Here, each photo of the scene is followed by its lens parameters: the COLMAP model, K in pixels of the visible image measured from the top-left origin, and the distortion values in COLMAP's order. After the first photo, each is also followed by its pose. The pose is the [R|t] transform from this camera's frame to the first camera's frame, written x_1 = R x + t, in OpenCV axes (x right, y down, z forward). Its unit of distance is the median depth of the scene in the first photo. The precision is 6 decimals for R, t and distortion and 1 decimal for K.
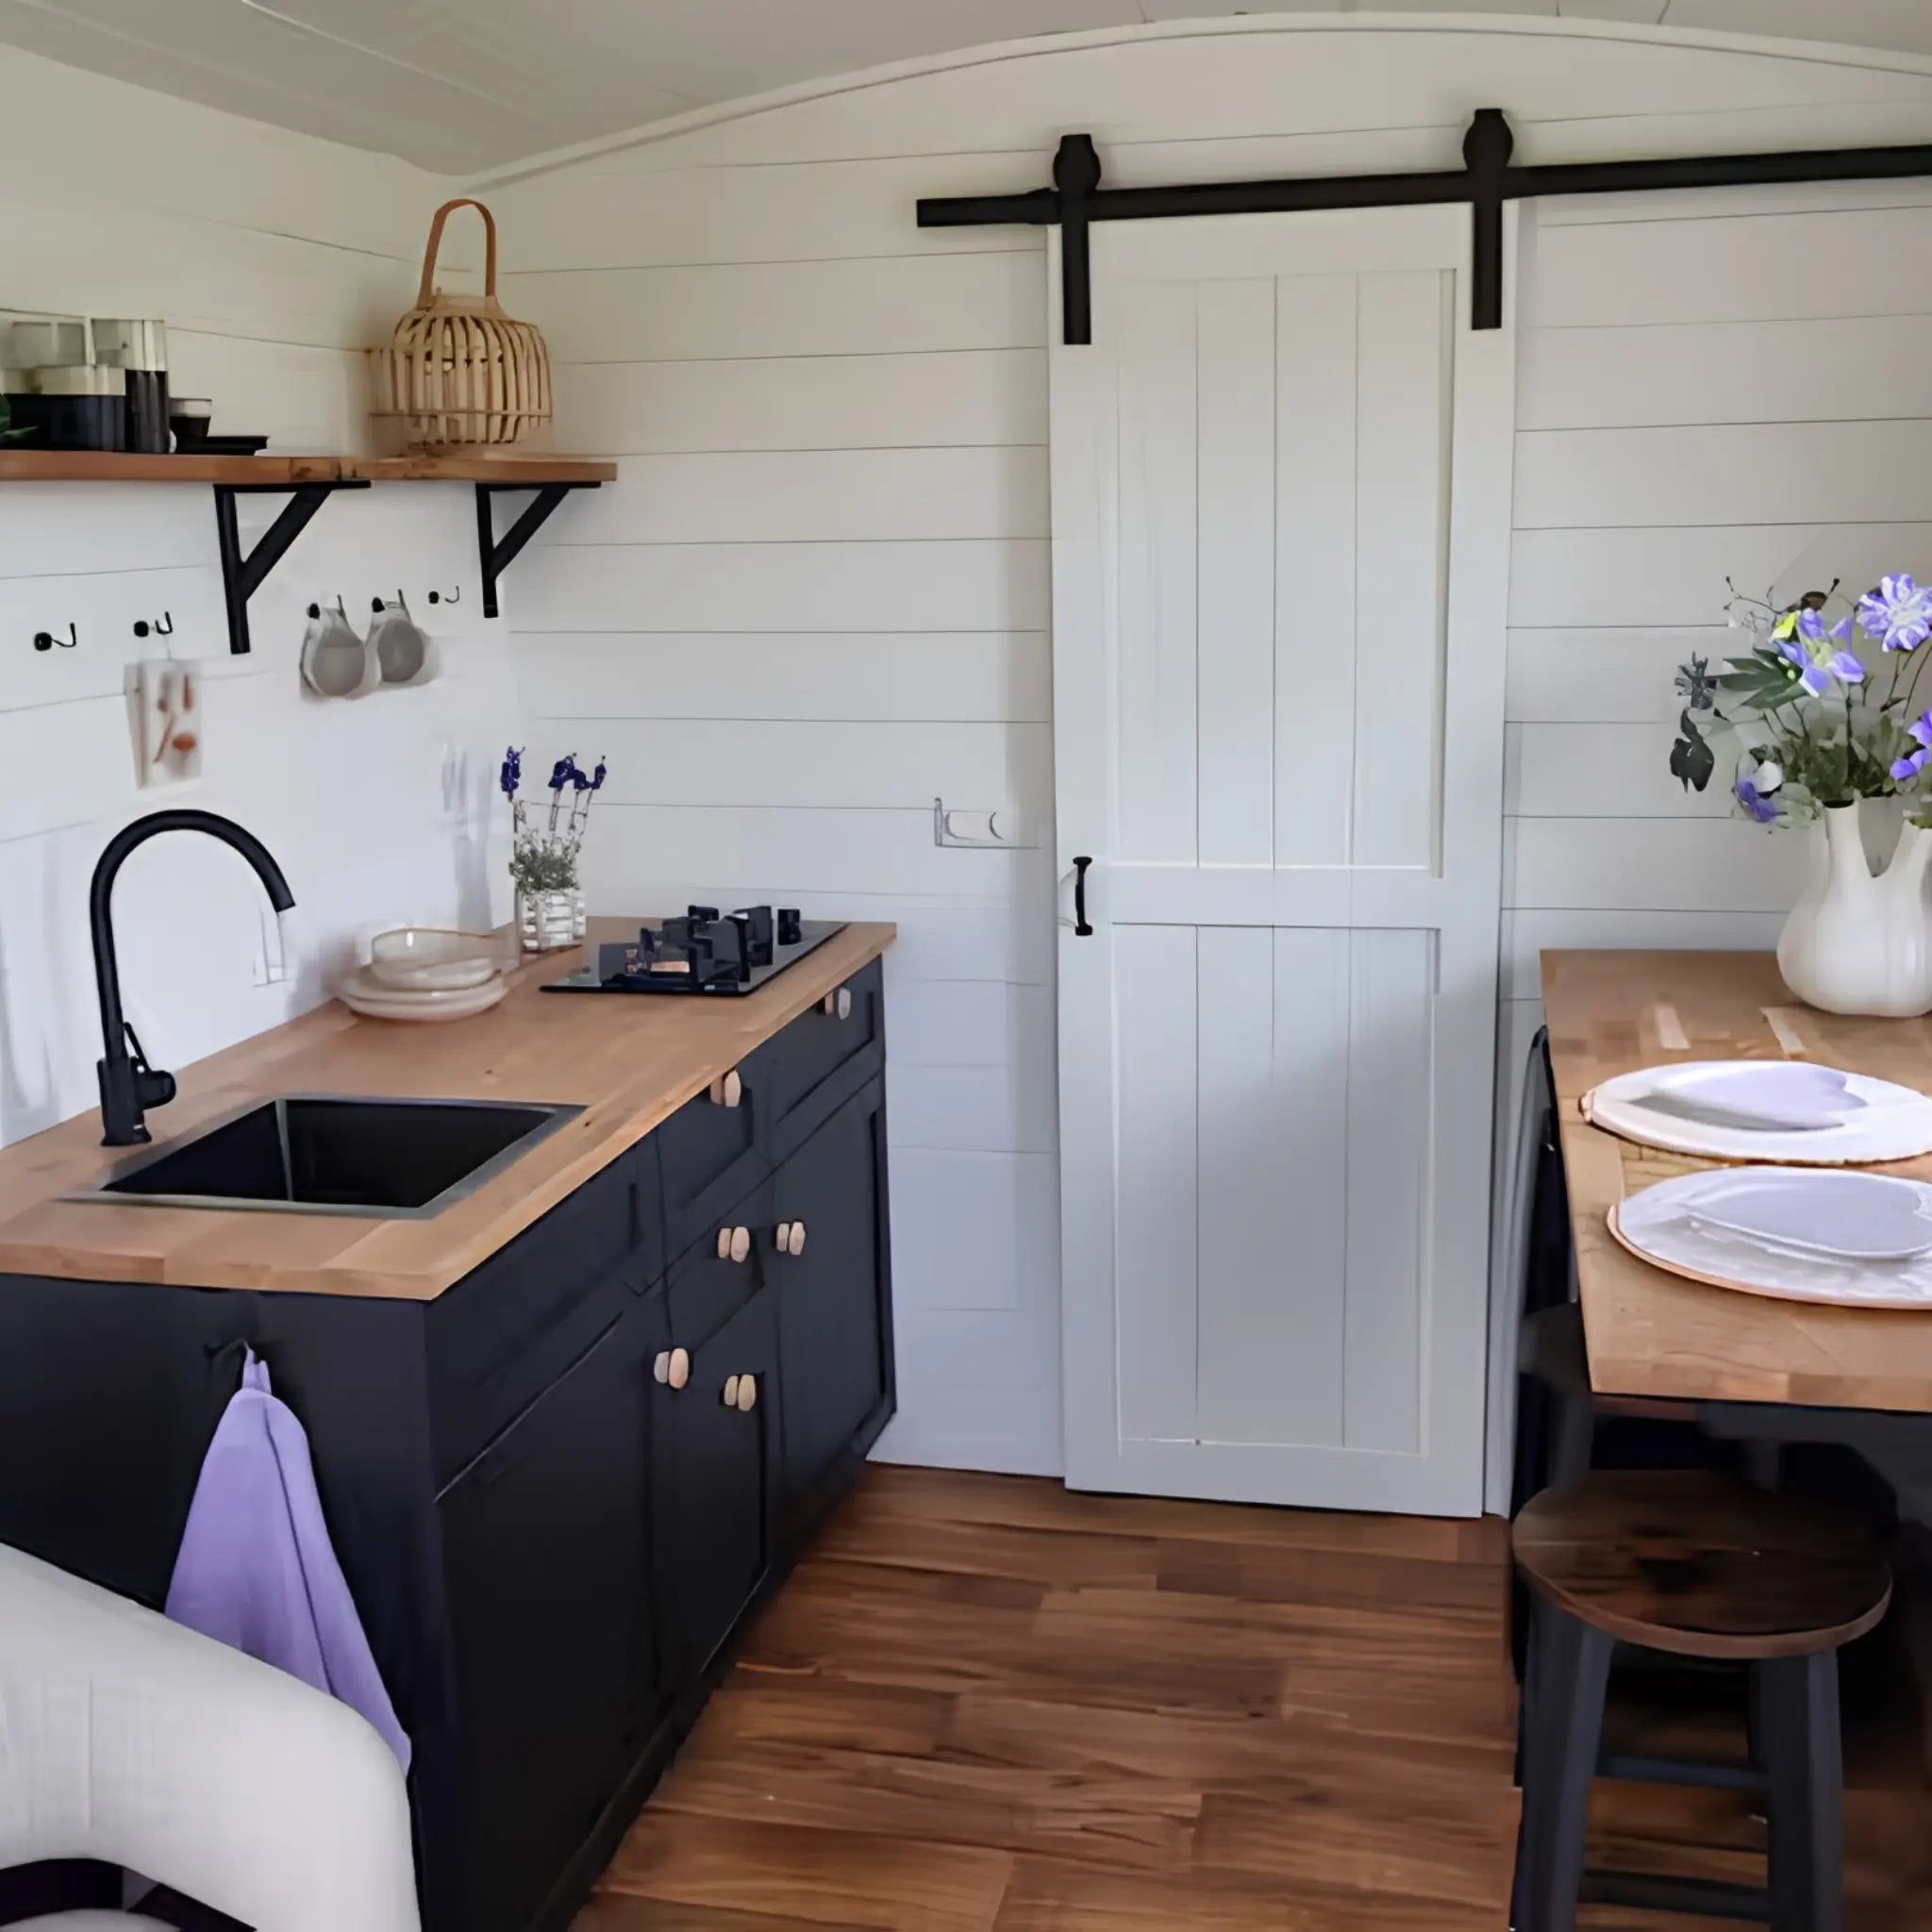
lens RADIAL K [[2199.6, 0, 966.0], [0, 2199.6, 966.0], [0, 0, 1]] dist [0.103818, -0.010835]
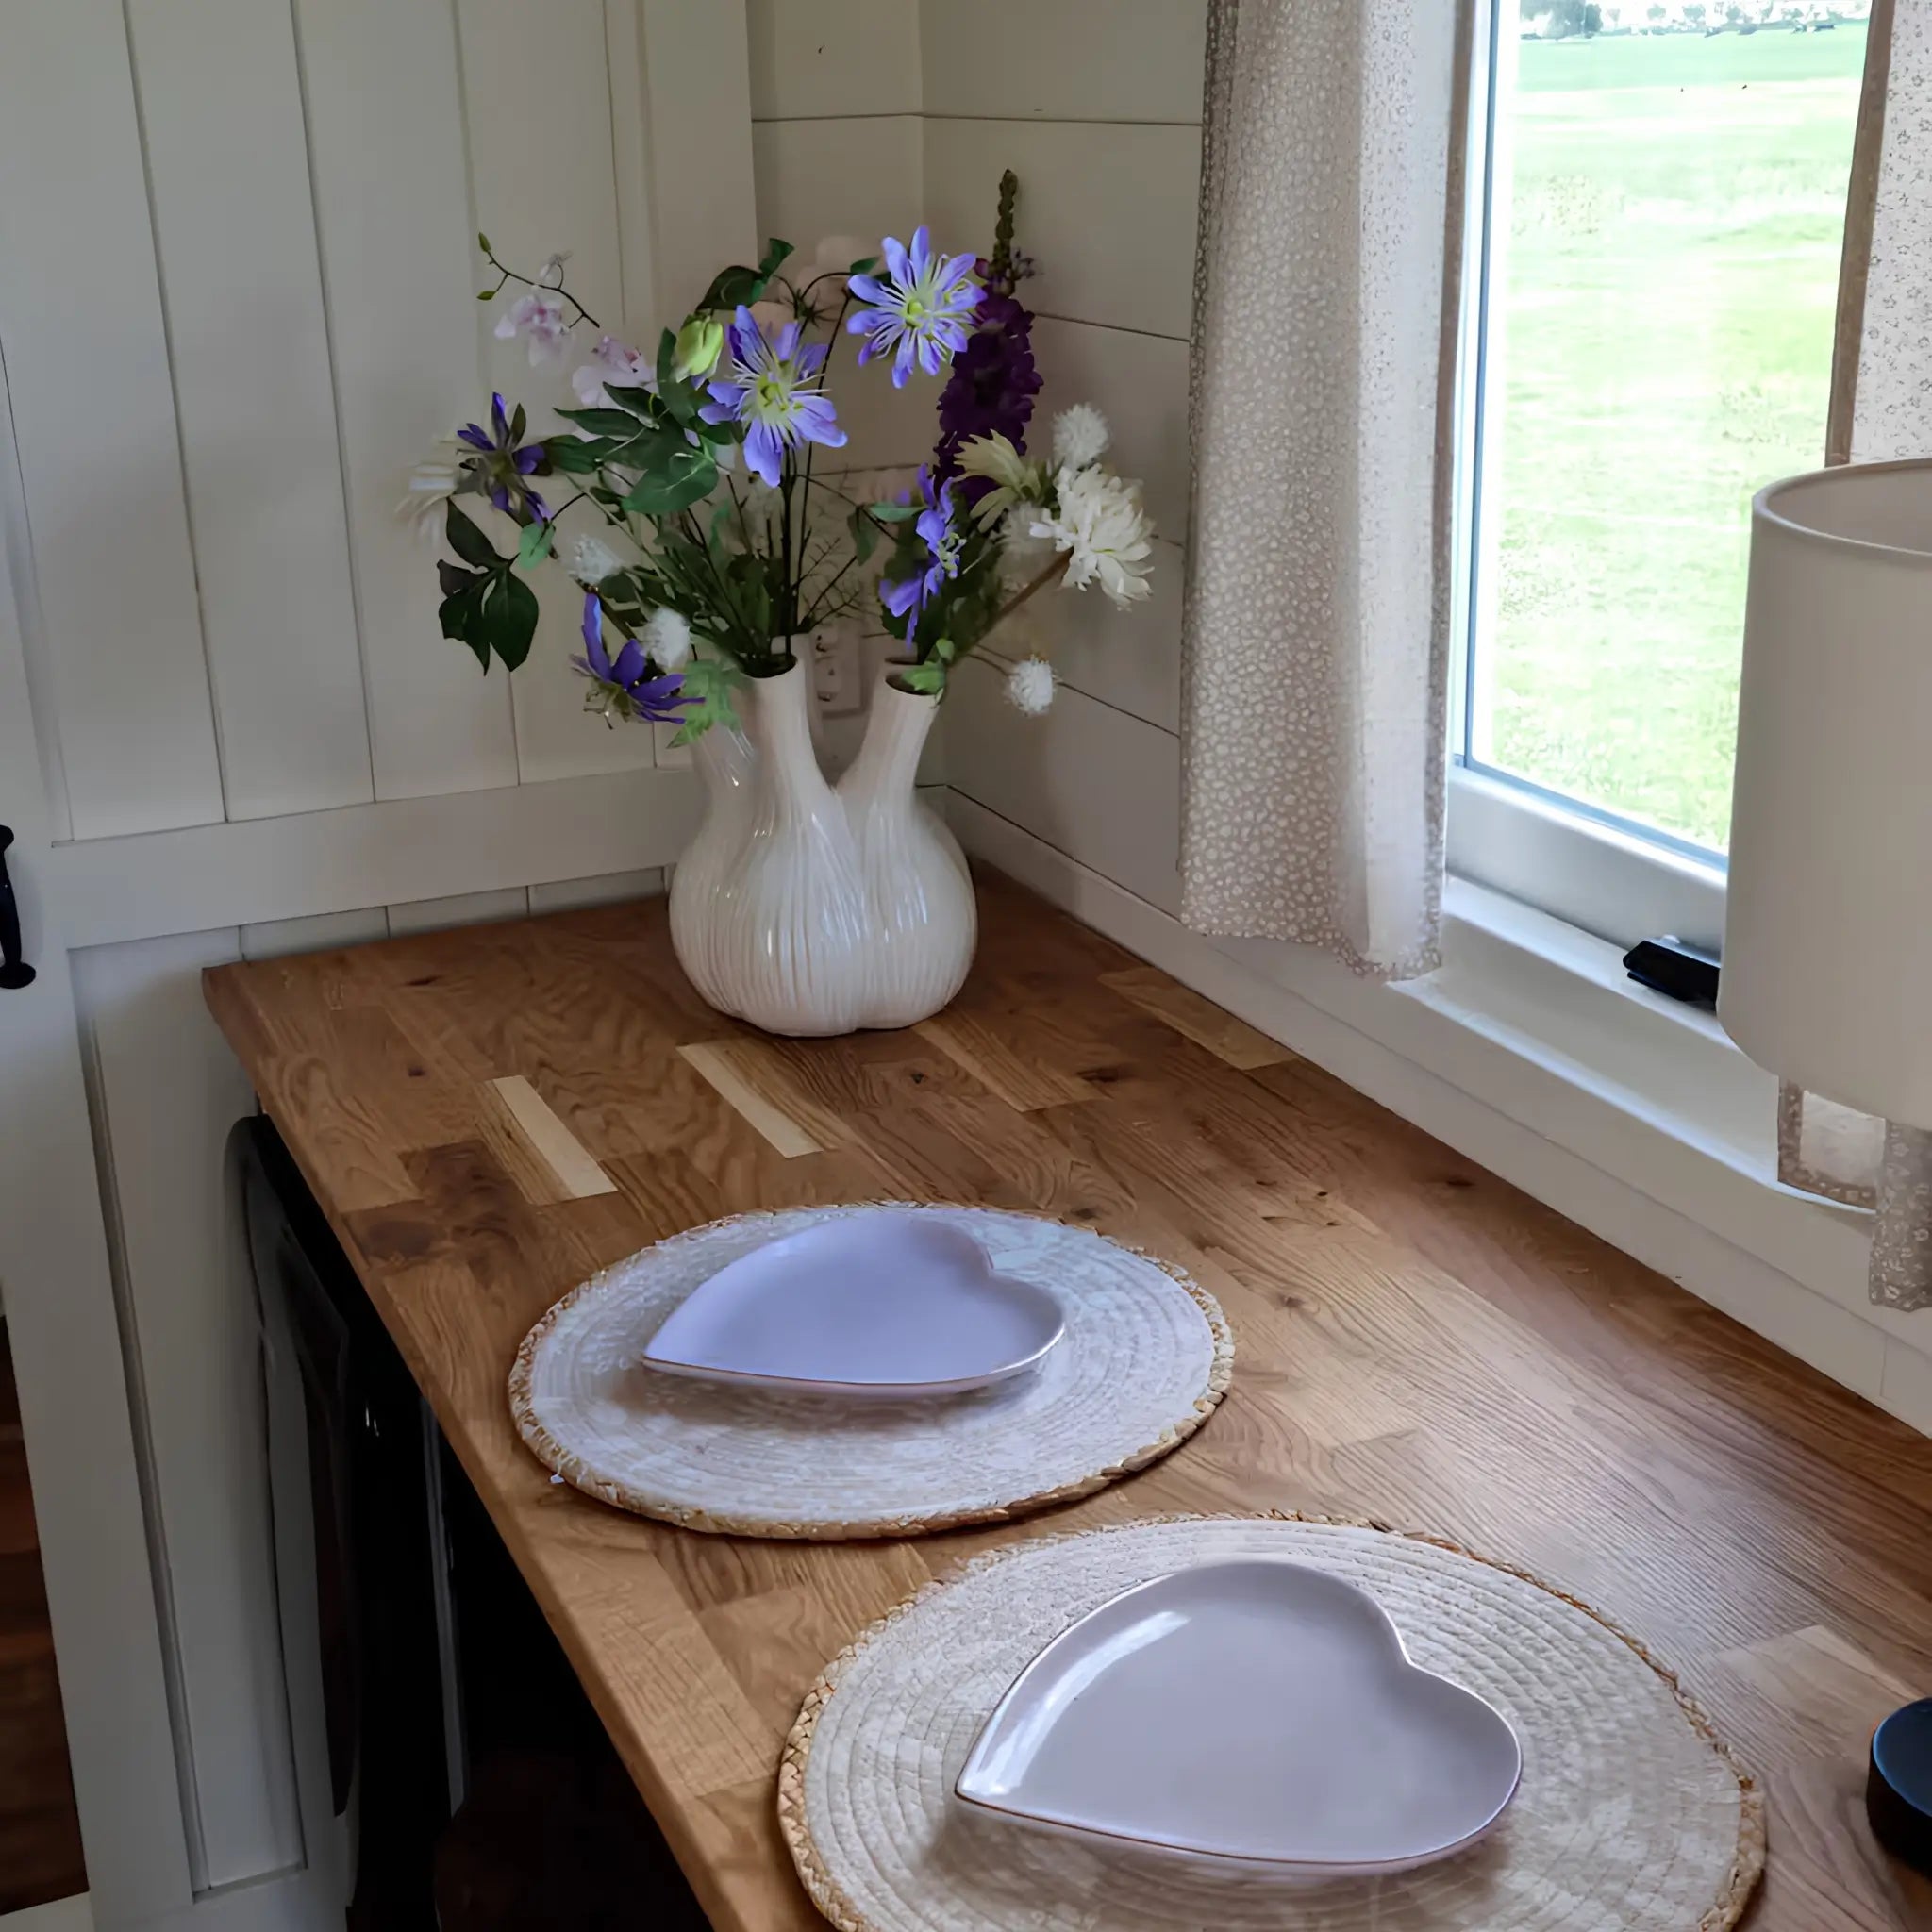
lens RADIAL K [[2716.9, 0, 966.0], [0, 2716.9, 966.0], [0, 0, 1]] dist [0.144435, -0.025157]
pose [[0.803021, -0.195054, 0.563127, 0.048242], [0.136879, 0.980026, 0.144268, -0.091197], [-0.580019, -0.038770, 0.813680, 0.445483]]
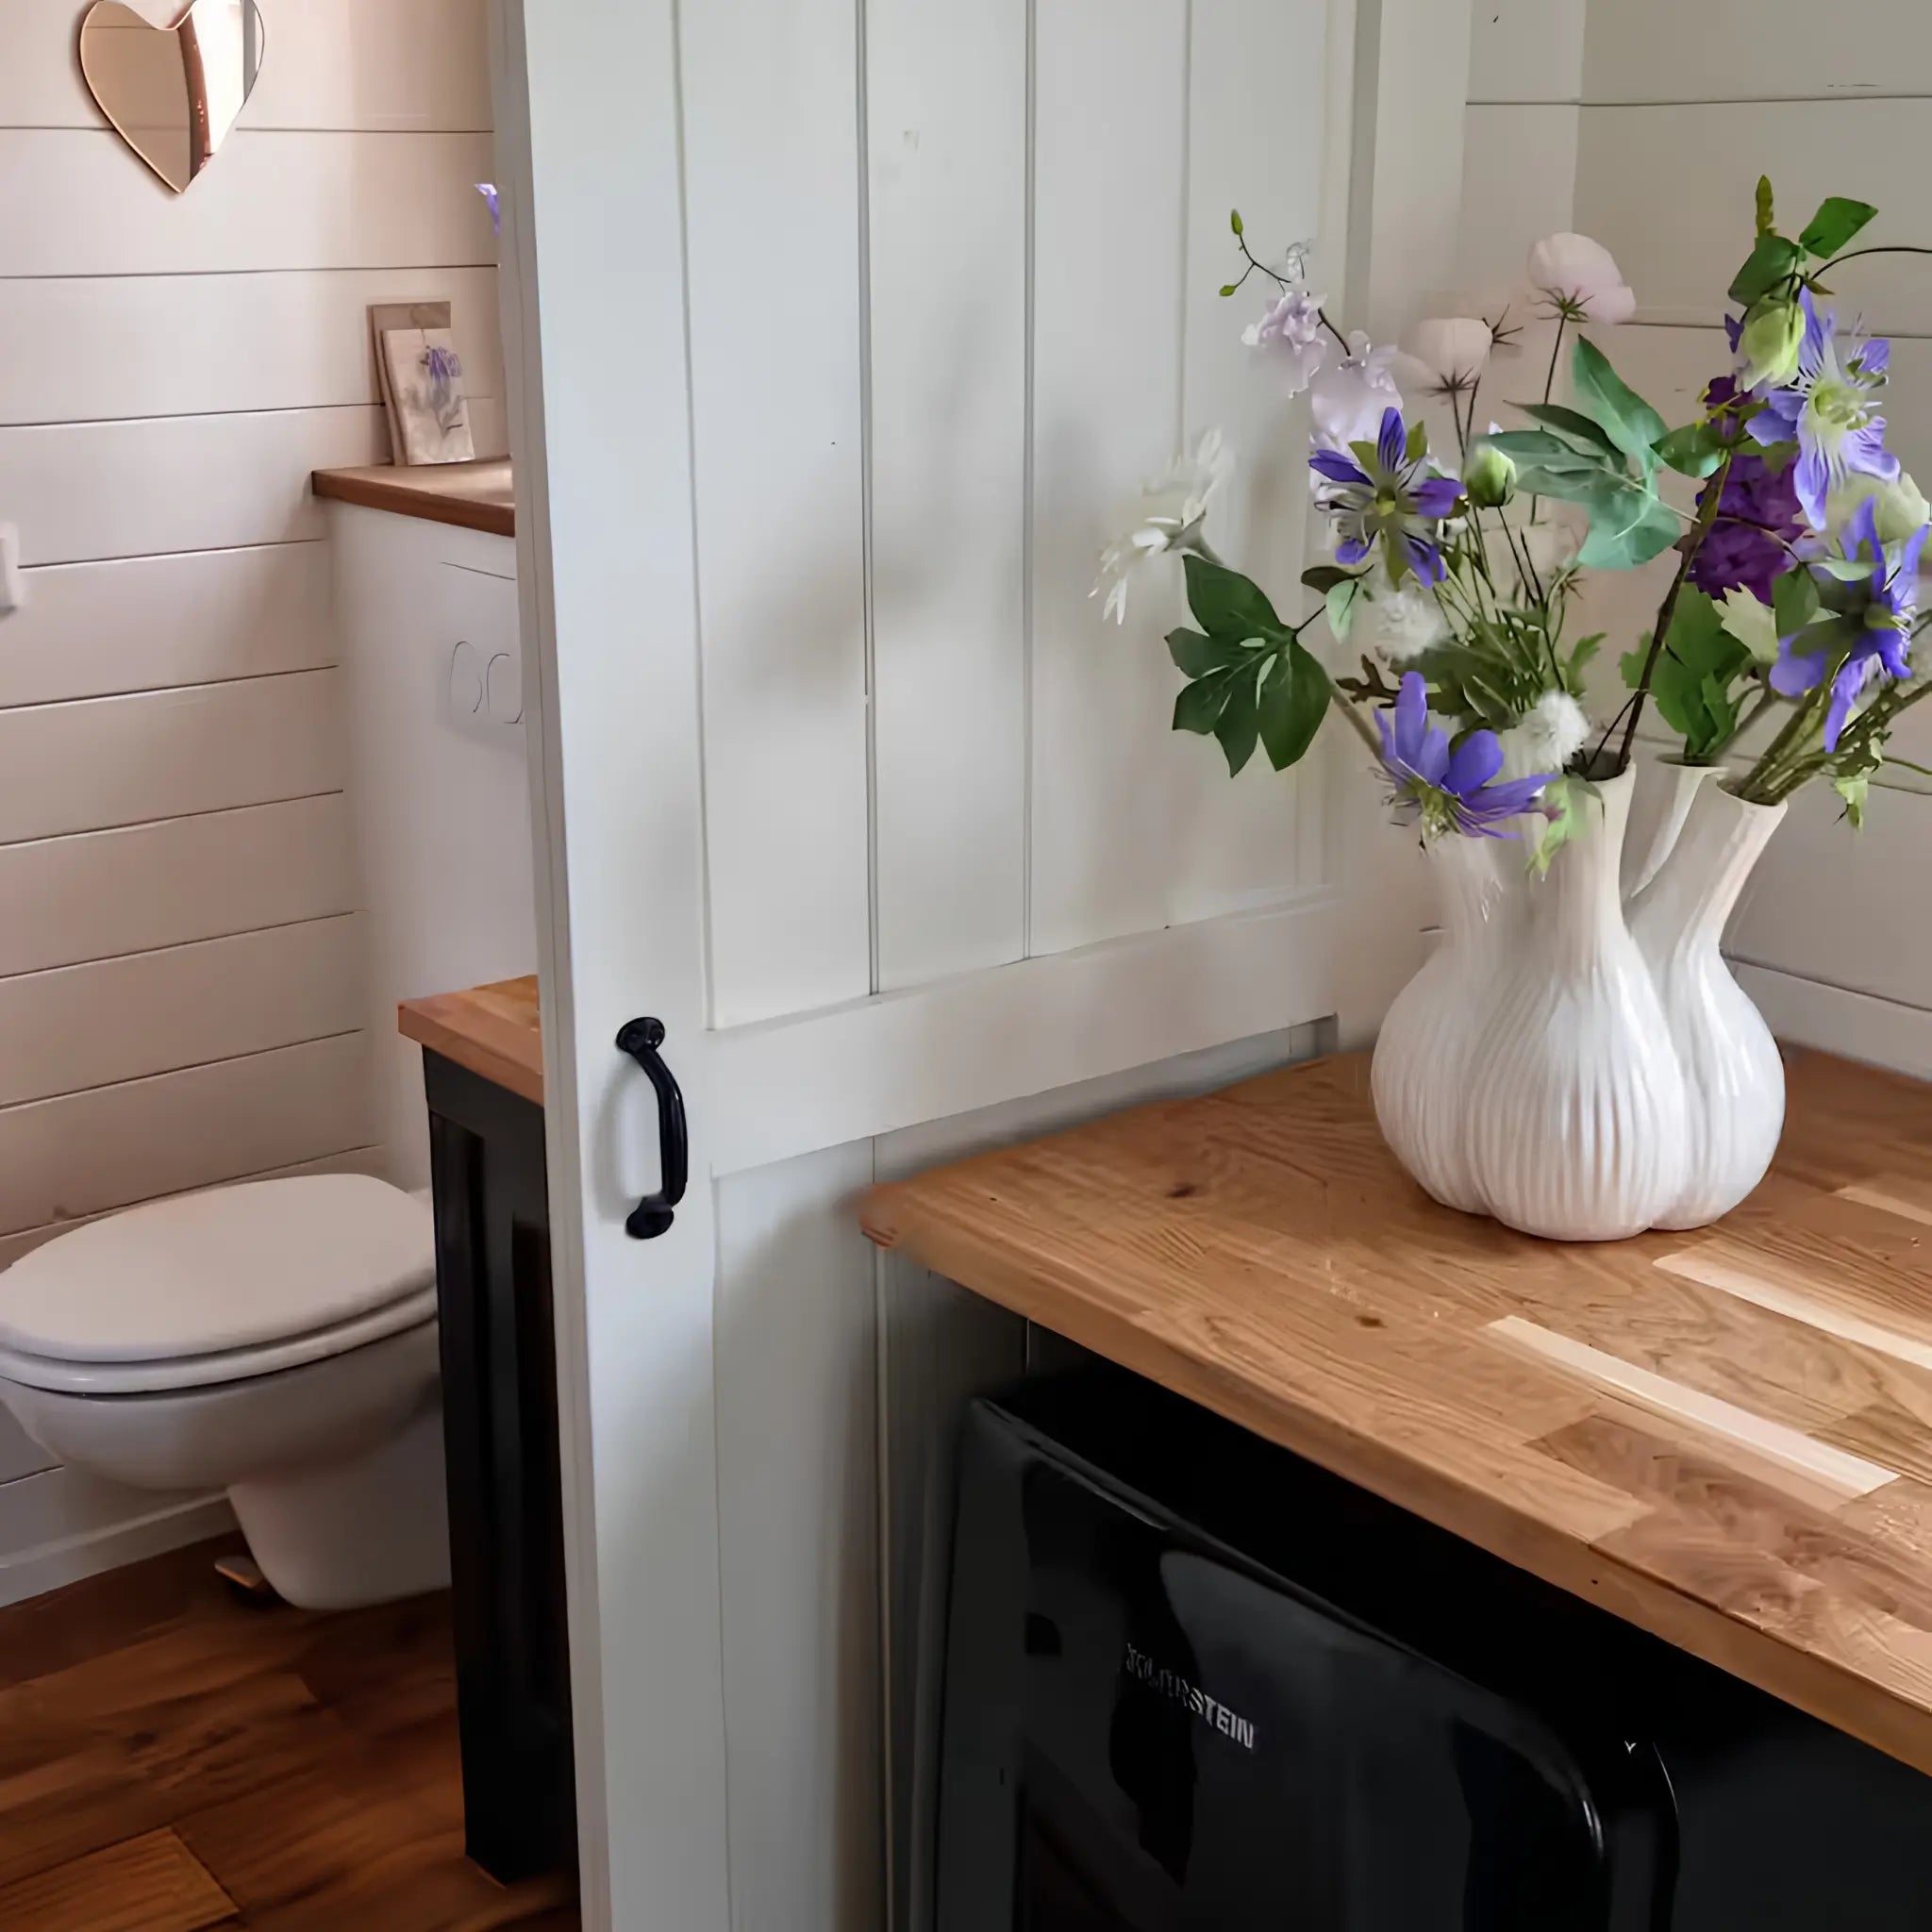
lens RADIAL K [[2684.9, 0, 966.0], [0, 2684.9, 966.0], [0, 0, 1]] dist [-0.006436, -0.026094]
pose [[0.619878, -0.197295, 0.759490, -0.069212], [0.144886, 0.980012, 0.136328, -0.121562], [-0.771206, 0.025532, 0.636073, 0.778046]]
